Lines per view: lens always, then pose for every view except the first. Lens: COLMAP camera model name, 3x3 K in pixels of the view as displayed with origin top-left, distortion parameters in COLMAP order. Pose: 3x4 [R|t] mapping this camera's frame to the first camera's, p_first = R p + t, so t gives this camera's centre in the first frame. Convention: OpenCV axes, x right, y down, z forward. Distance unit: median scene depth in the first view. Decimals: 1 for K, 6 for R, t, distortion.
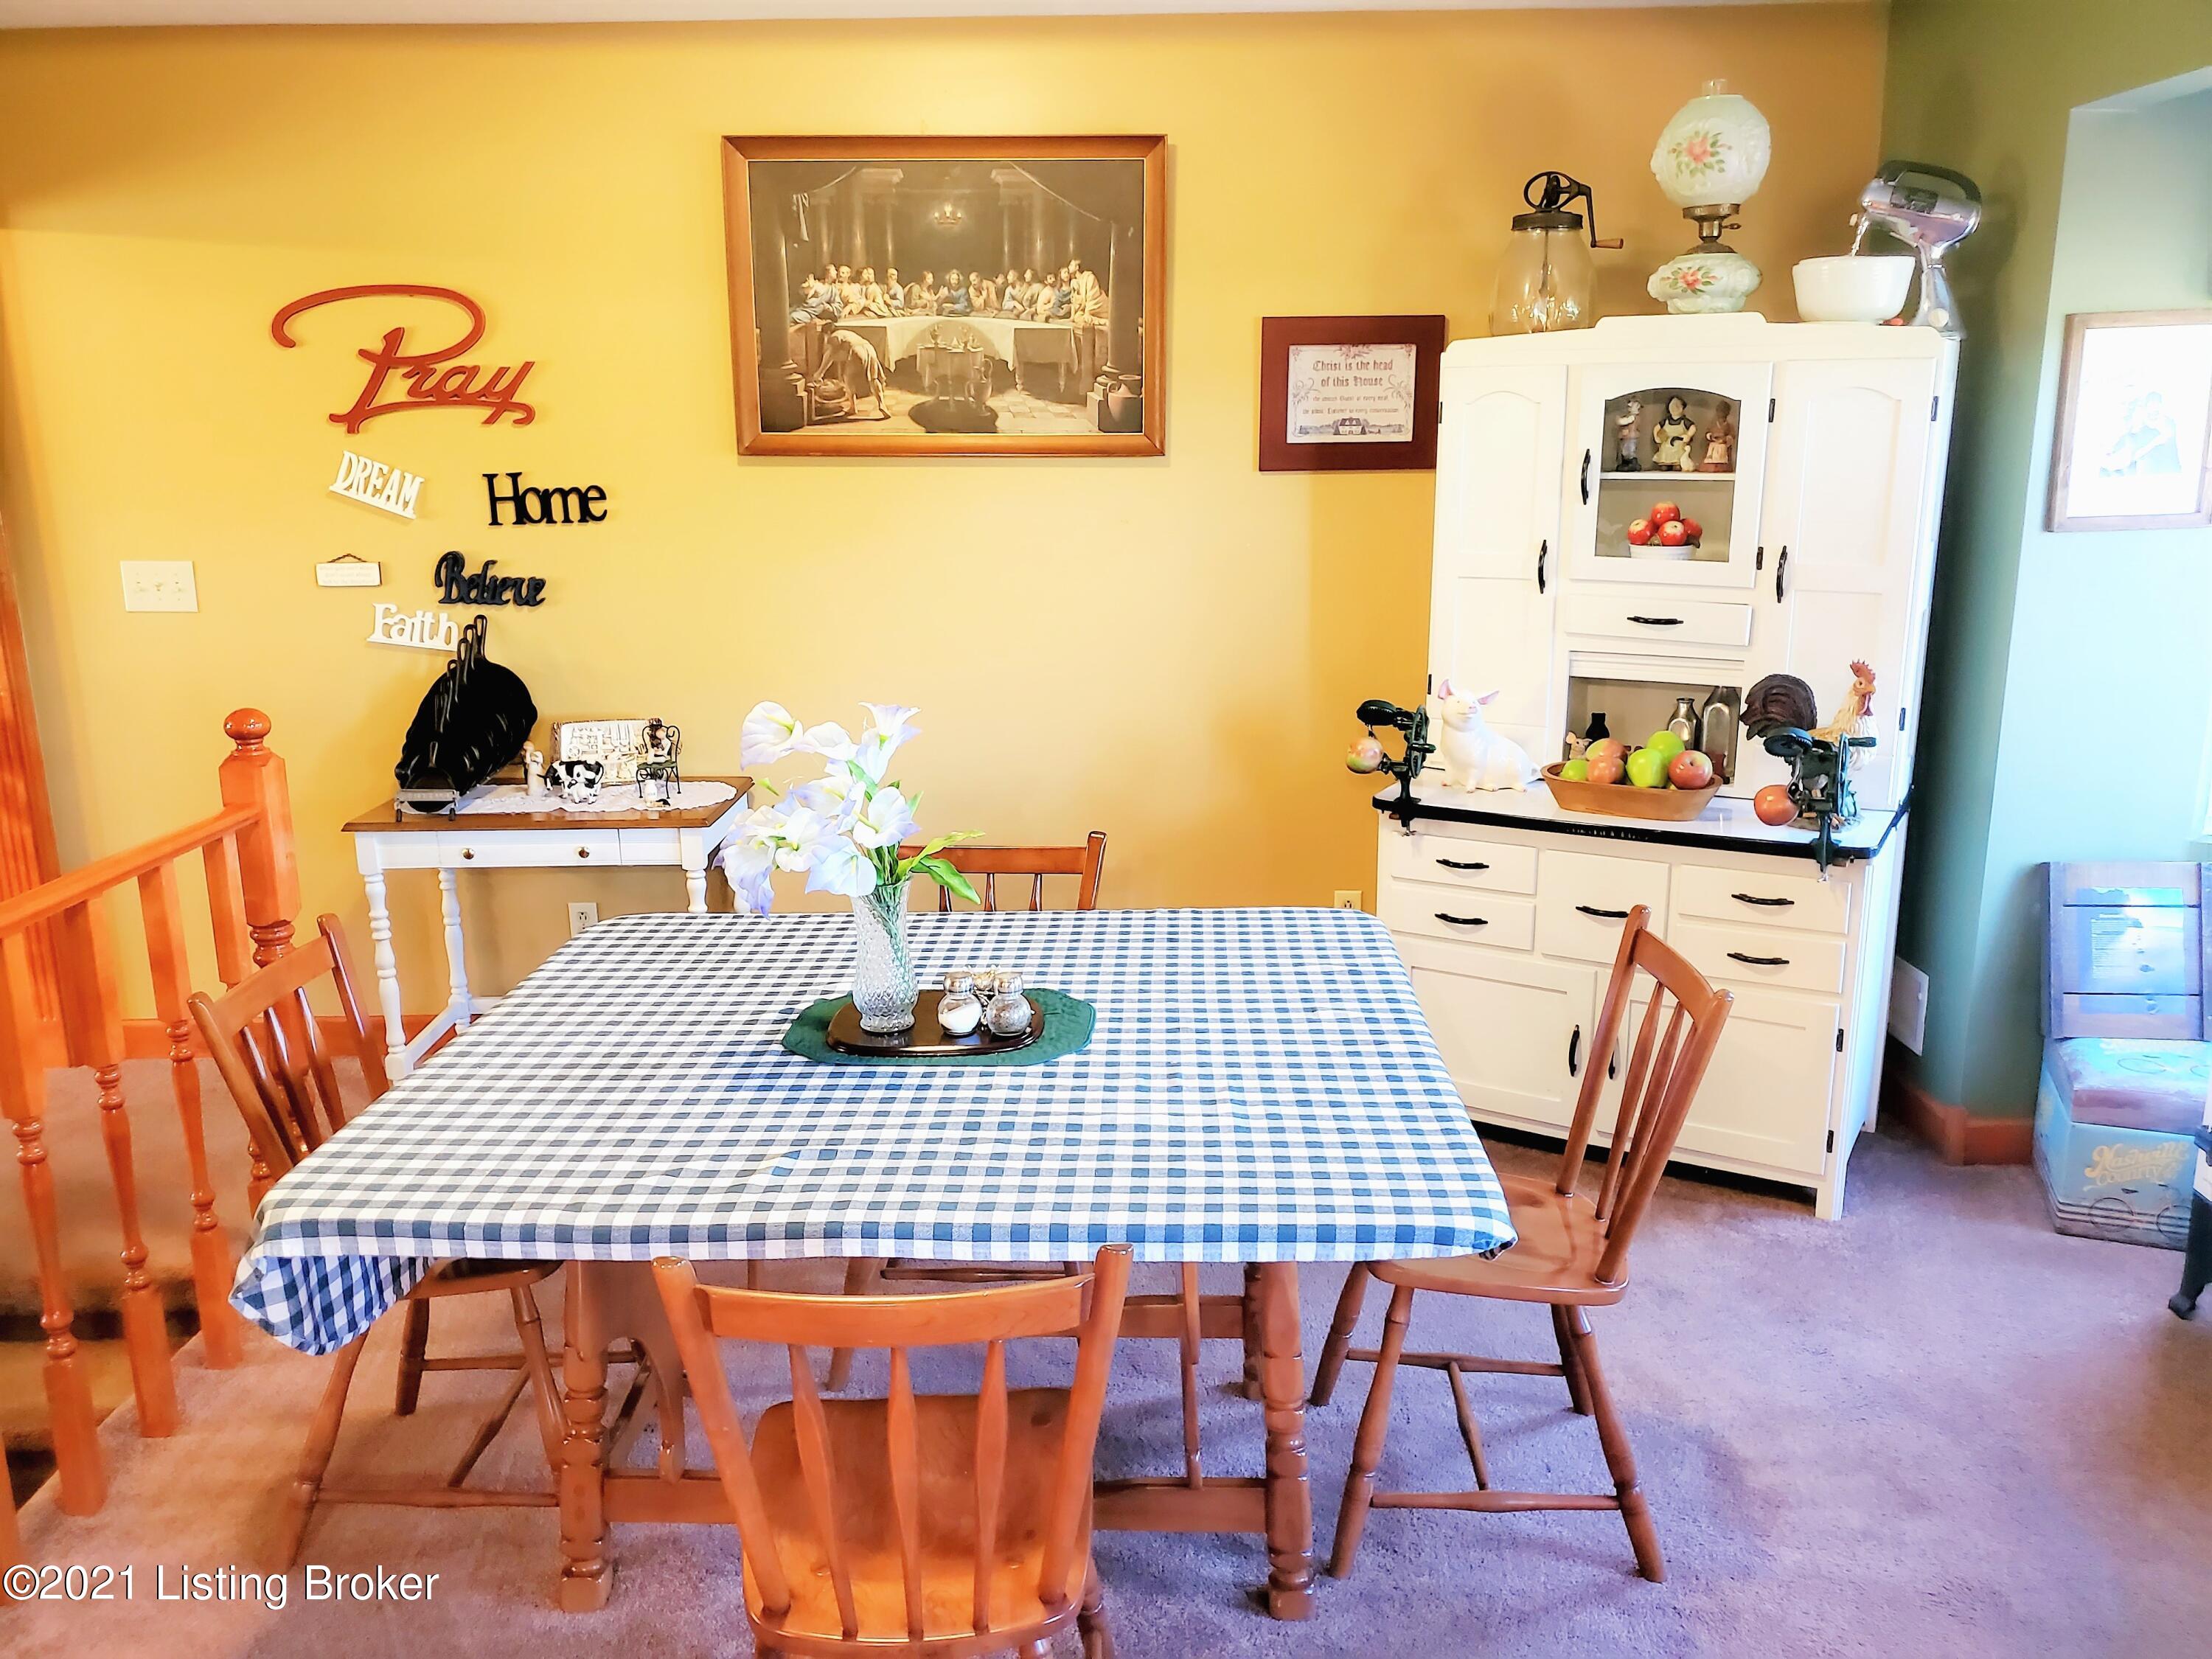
lens RADIAL K [[1682.4, 0, 1104.9], [0, 1682.4, 827.9], [0, 0, 1]] dist [0.028290, -0.002973]
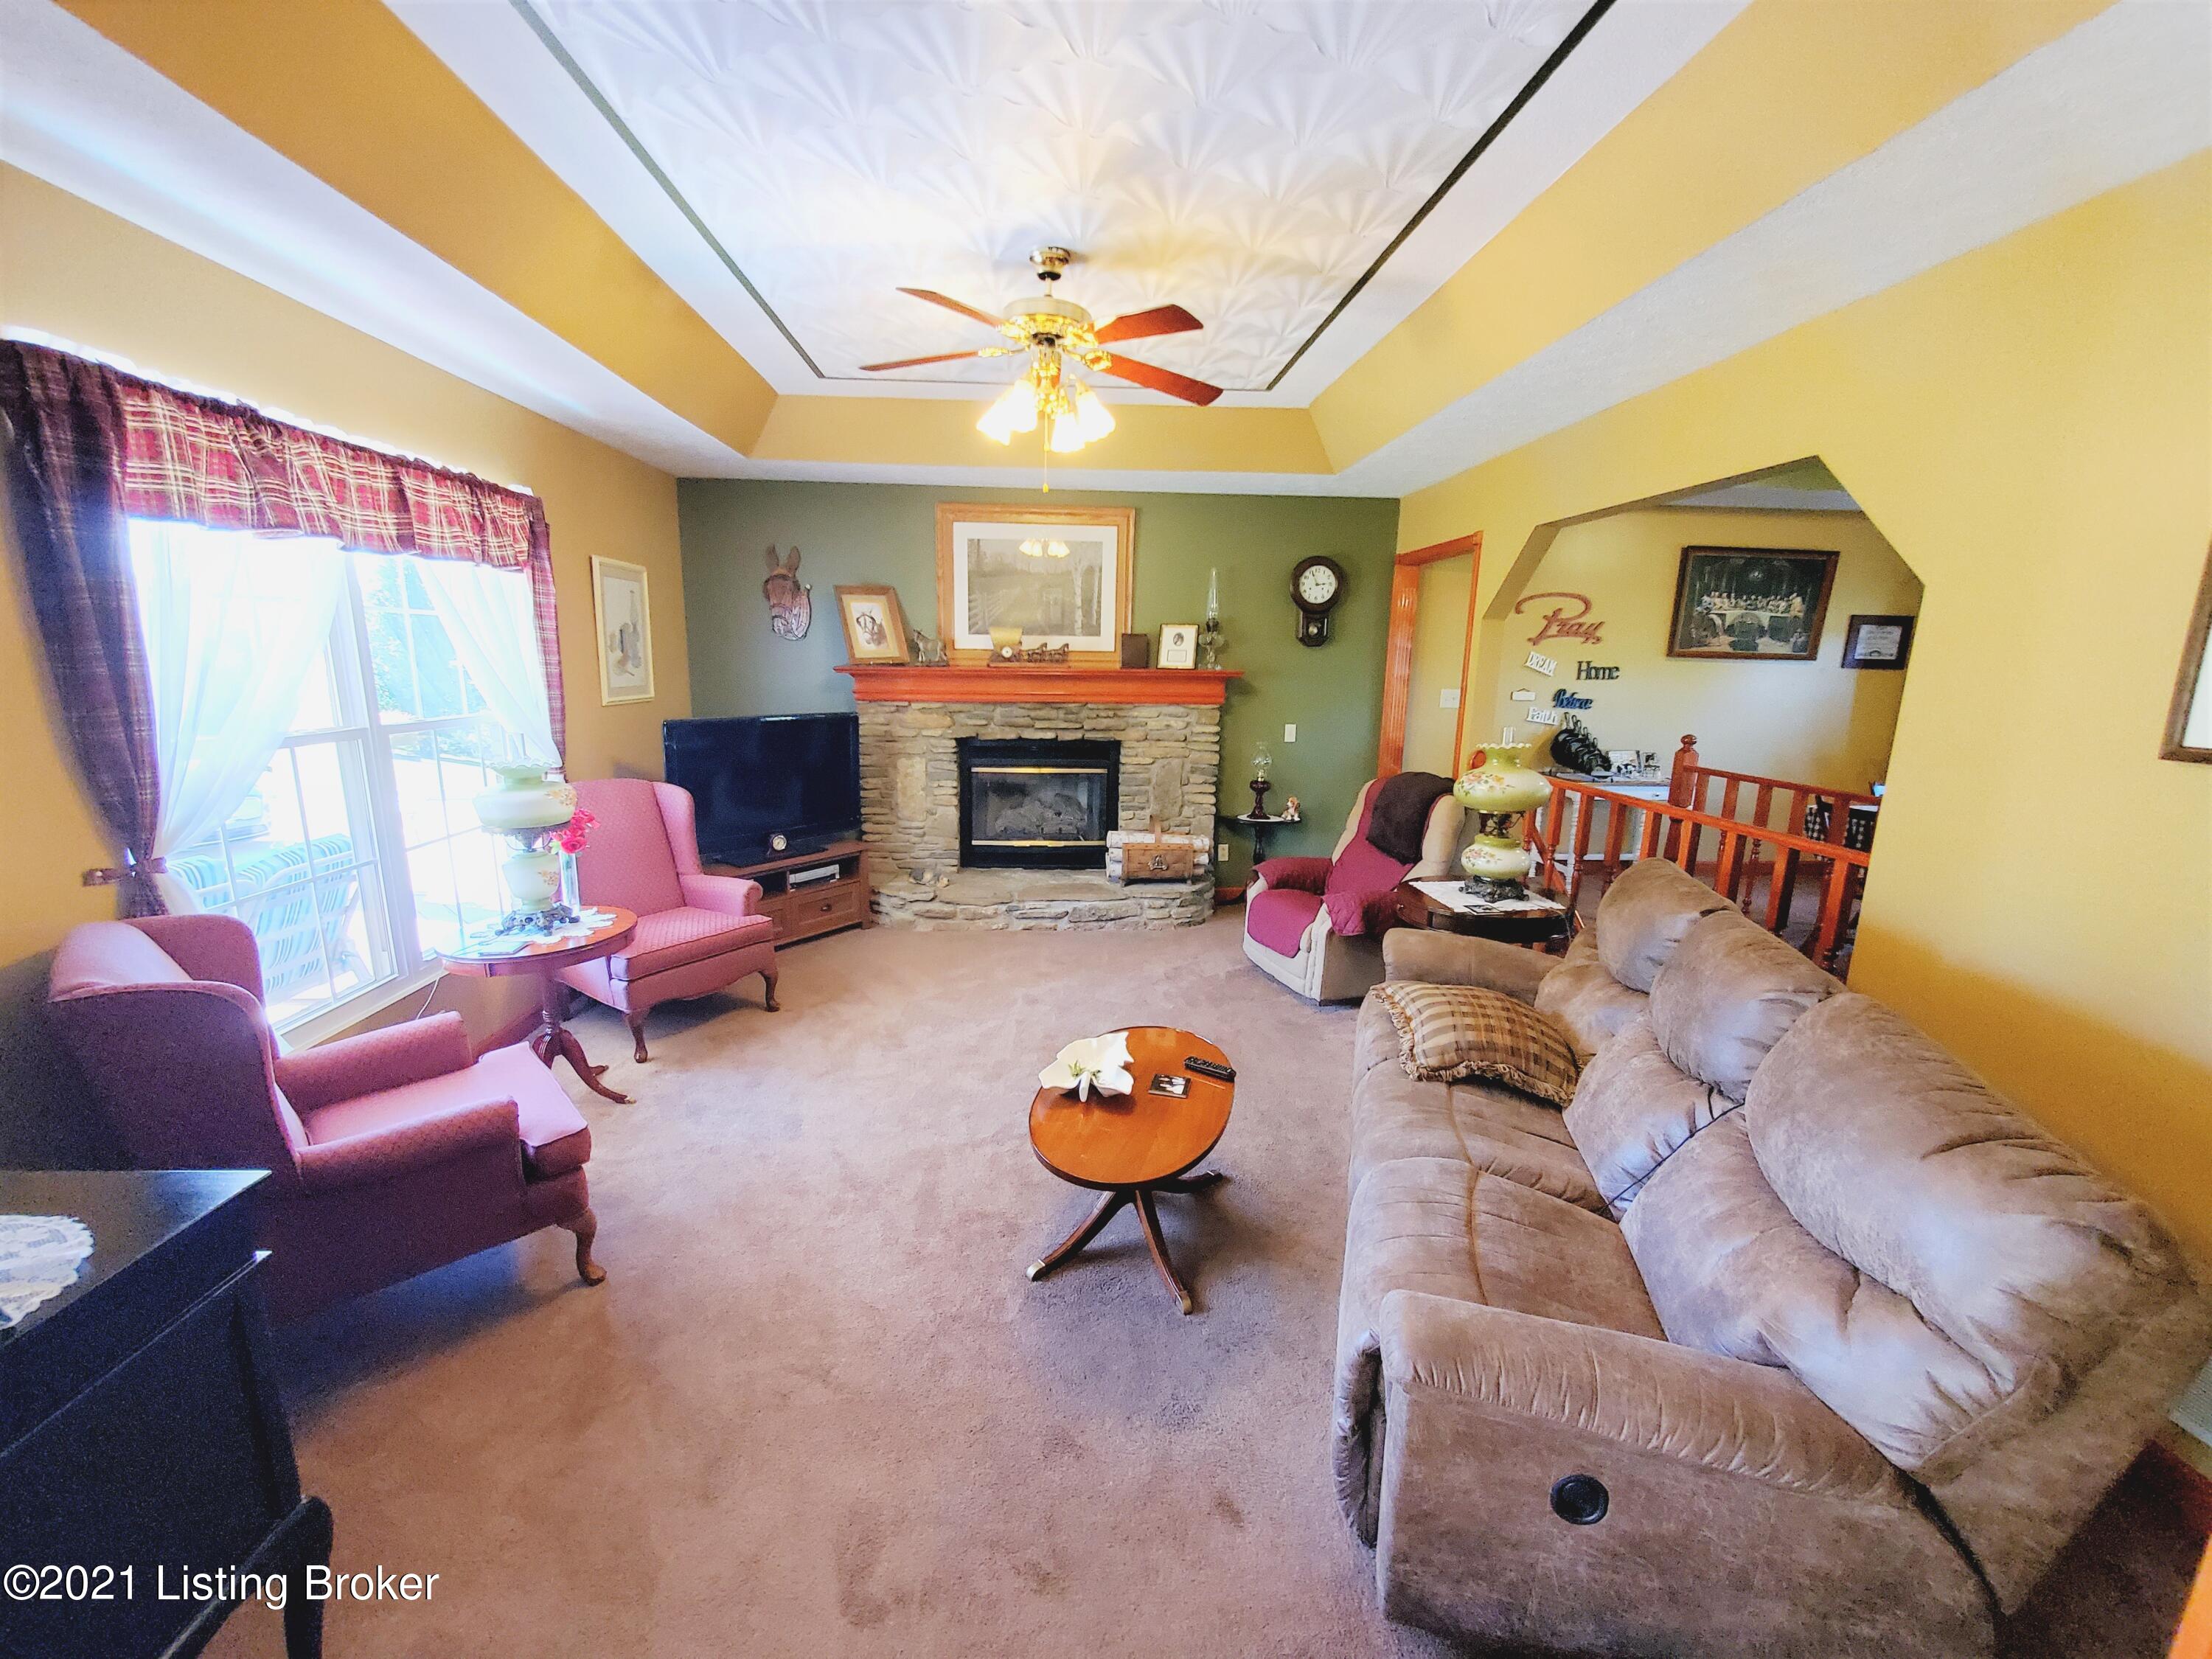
lens RADIAL K [[884.8, 0, 1104.1], [0, 884.8, 835.4], [0, 0, 1]] dist [-0.001567, -0.000117]
pose [[0.997015, 0.014965, 0.075743, -1.261605], [-0.012630, 0.999433, -0.031204, 0.132979], [-0.076167, 0.030154, 0.996639, -0.381220]]
